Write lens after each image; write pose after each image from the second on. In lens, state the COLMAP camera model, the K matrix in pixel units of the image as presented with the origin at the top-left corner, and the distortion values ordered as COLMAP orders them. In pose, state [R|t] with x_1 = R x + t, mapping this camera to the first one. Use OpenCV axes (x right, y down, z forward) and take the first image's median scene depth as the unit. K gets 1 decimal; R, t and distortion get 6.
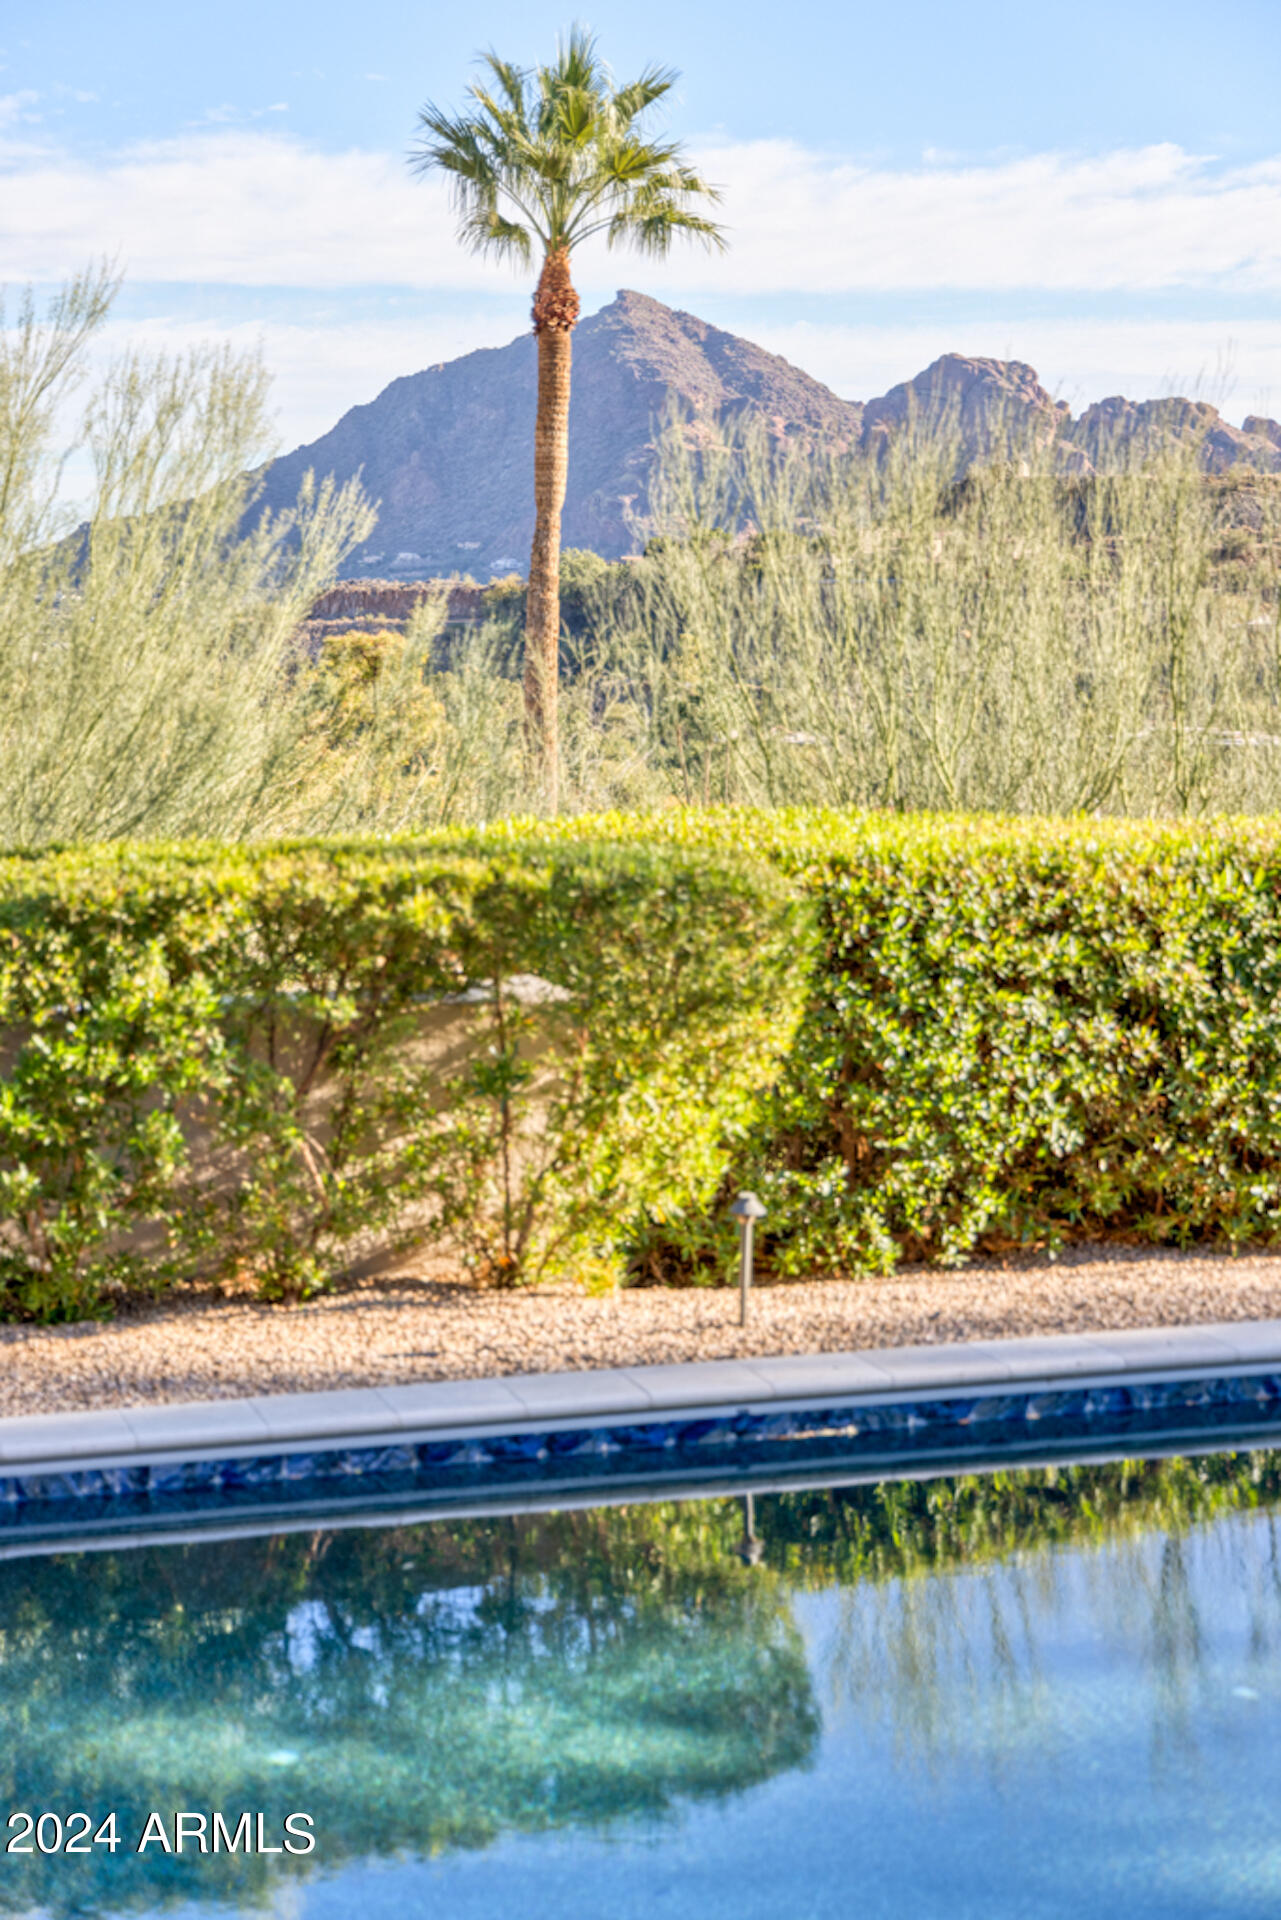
lens RADIAL K [[4484.5, 0, 640.5], [0, 4484.5, 960.0], [0, 0, 1]] dist [0.072102, 0.575491]
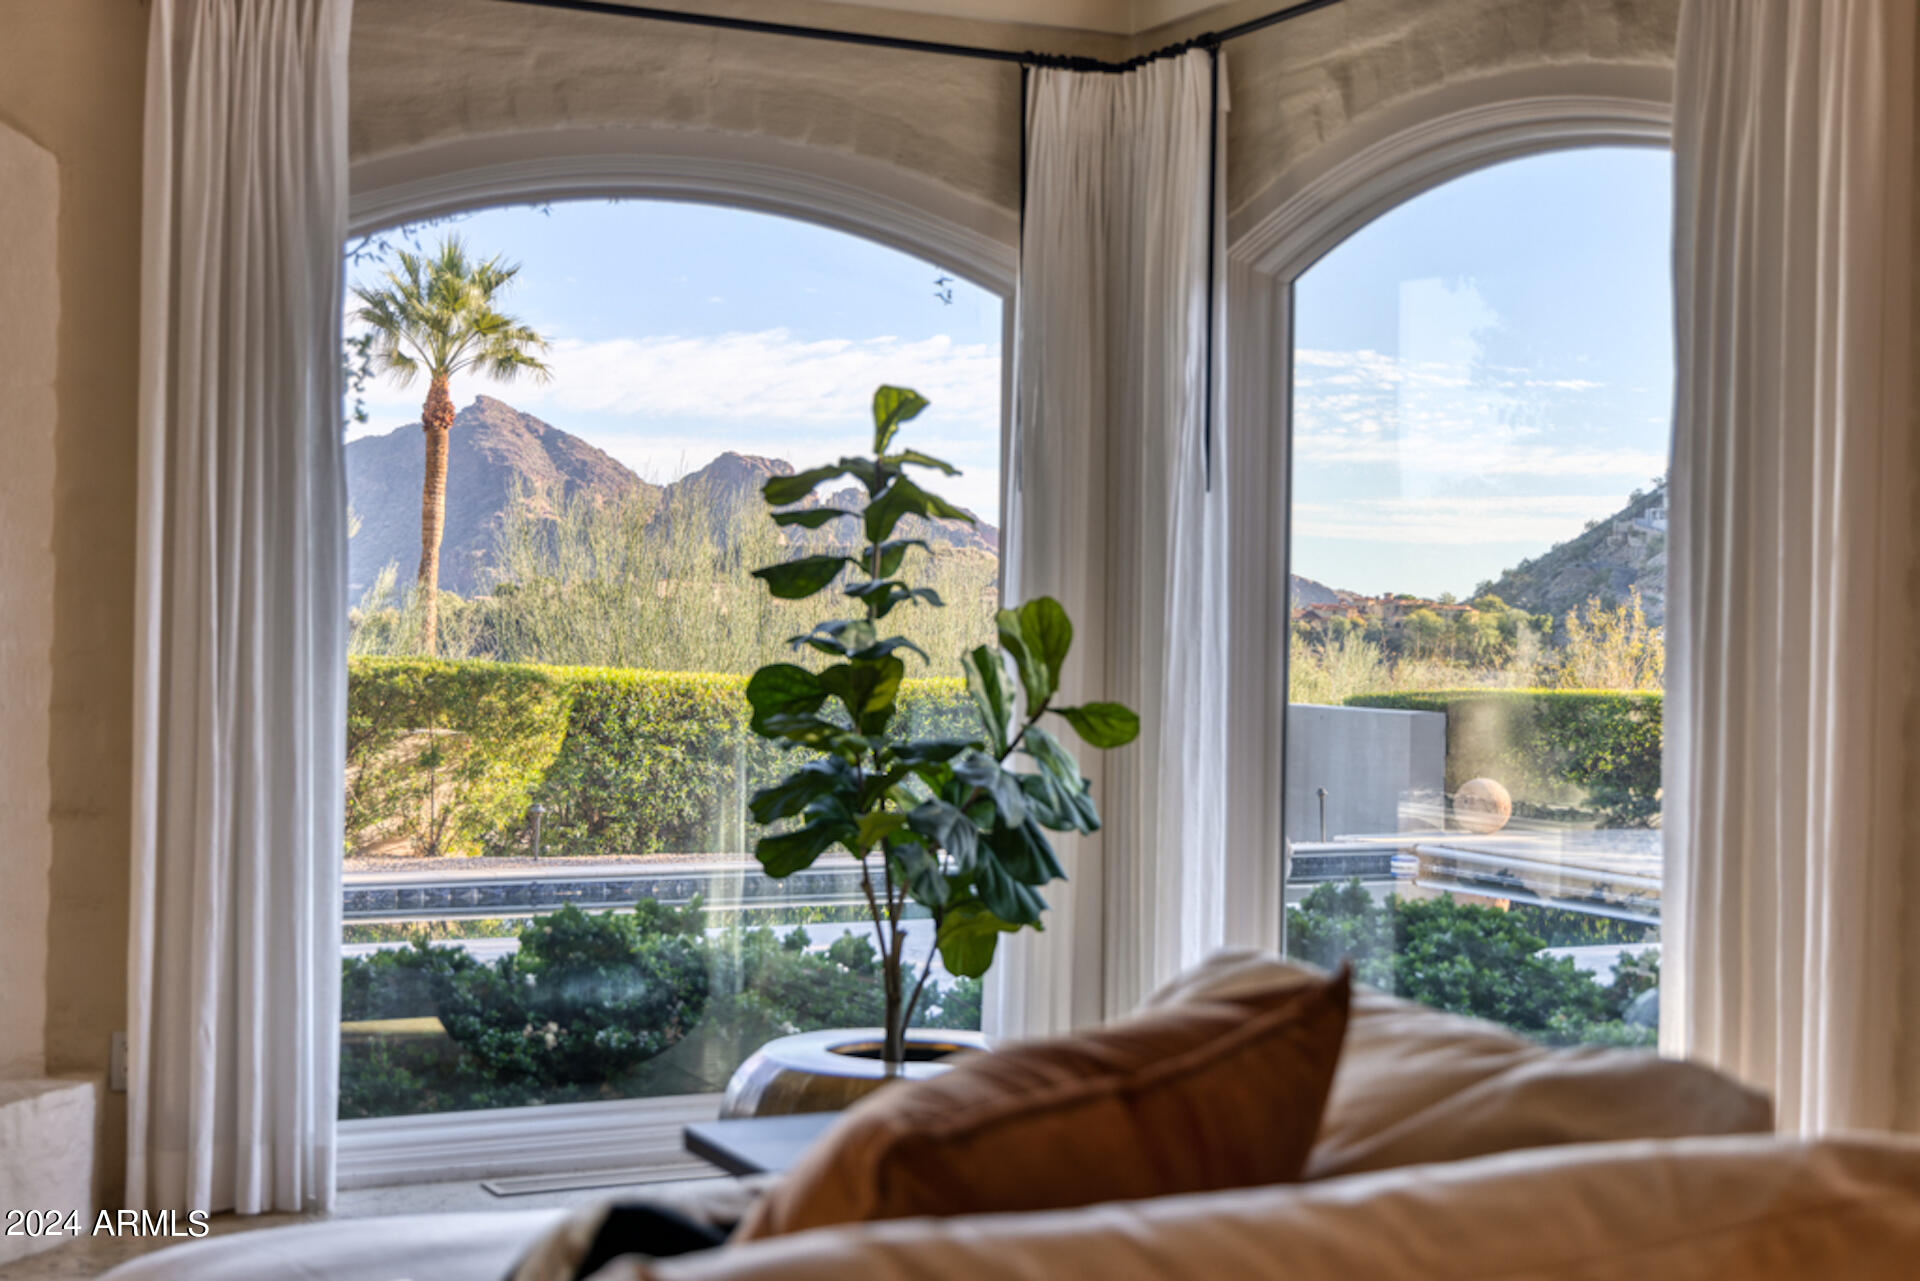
lens RADIAL K [[3545.6, 0, 959.1], [0, 3545.6, 680.9], [0, 0, 1]] dist [0.316214, 0.033273]
pose [[0.991185, 0.020278, 0.130926, -0.000946], [-0.011132, 0.997470, -0.070216, 0.028830], [-0.132018, 0.068139, 0.988902, -0.220477]]
